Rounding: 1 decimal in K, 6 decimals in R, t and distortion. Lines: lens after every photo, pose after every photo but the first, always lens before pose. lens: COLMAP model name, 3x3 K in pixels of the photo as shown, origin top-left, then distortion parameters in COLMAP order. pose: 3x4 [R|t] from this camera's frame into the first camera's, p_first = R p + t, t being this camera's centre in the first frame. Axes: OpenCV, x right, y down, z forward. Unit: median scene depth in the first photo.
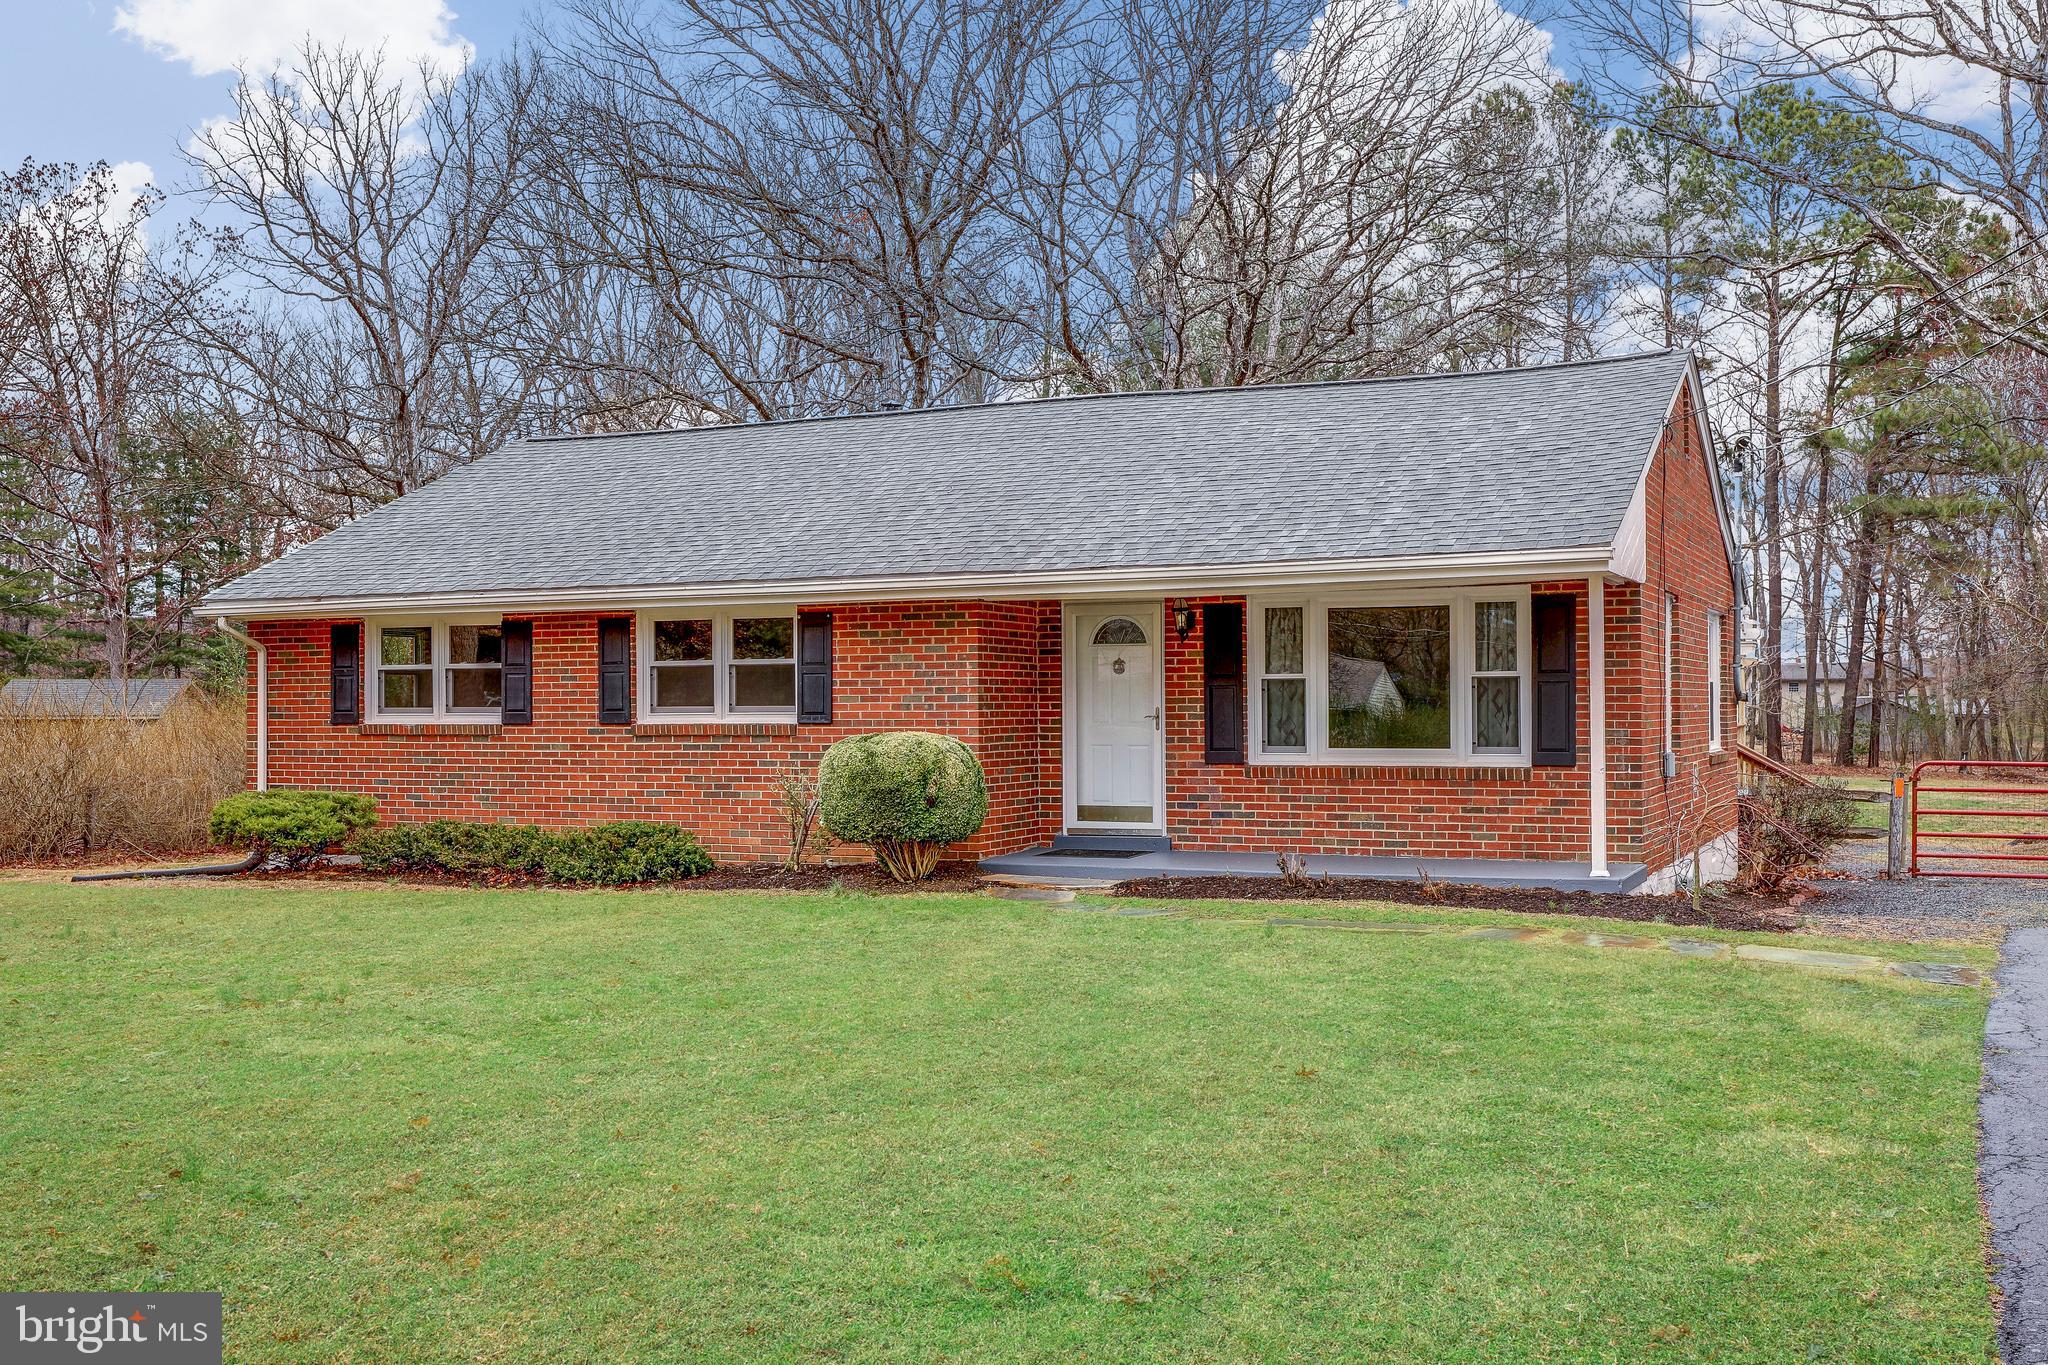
lens RADIAL K [[2178.1, 0, 1020.5], [0, 2178.1, 695.1], [0, 0, 1]] dist [0.002225, 0.000000]
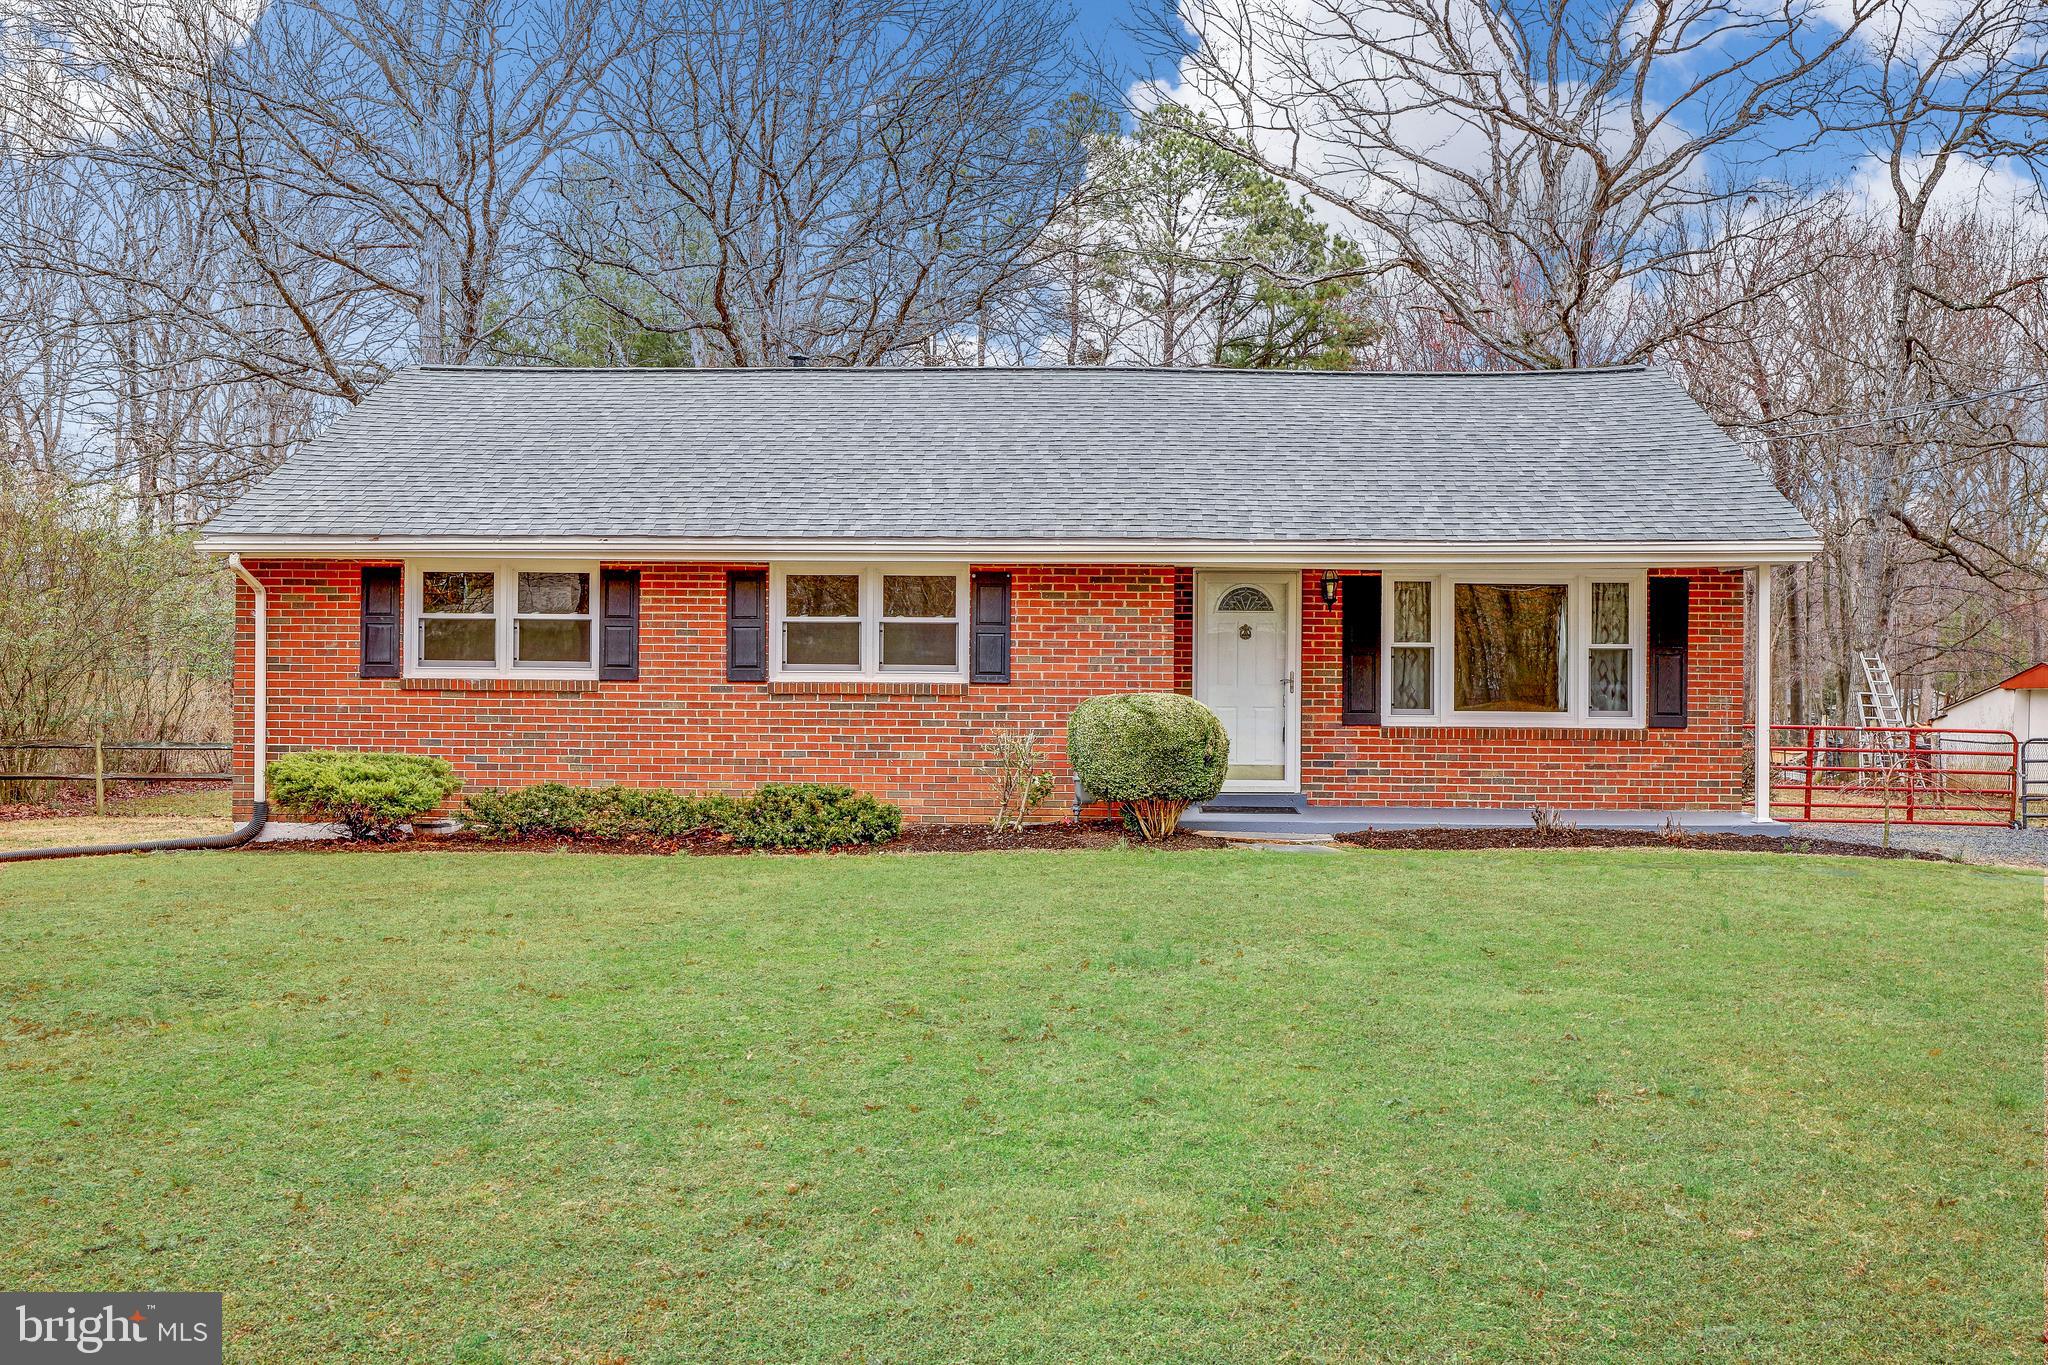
lens RADIAL K [[2178.1, 0, 1017.8], [0, 2178.1, 677.1], [0, 0, 1]] dist [0.002225, 0.000000]
pose [[0.911490, 0.011500, 0.411162, -0.493416], [-0.016093, 0.999841, 0.007709, 0.002269], [-0.411008, -0.013643, 0.911530, 0.085775]]
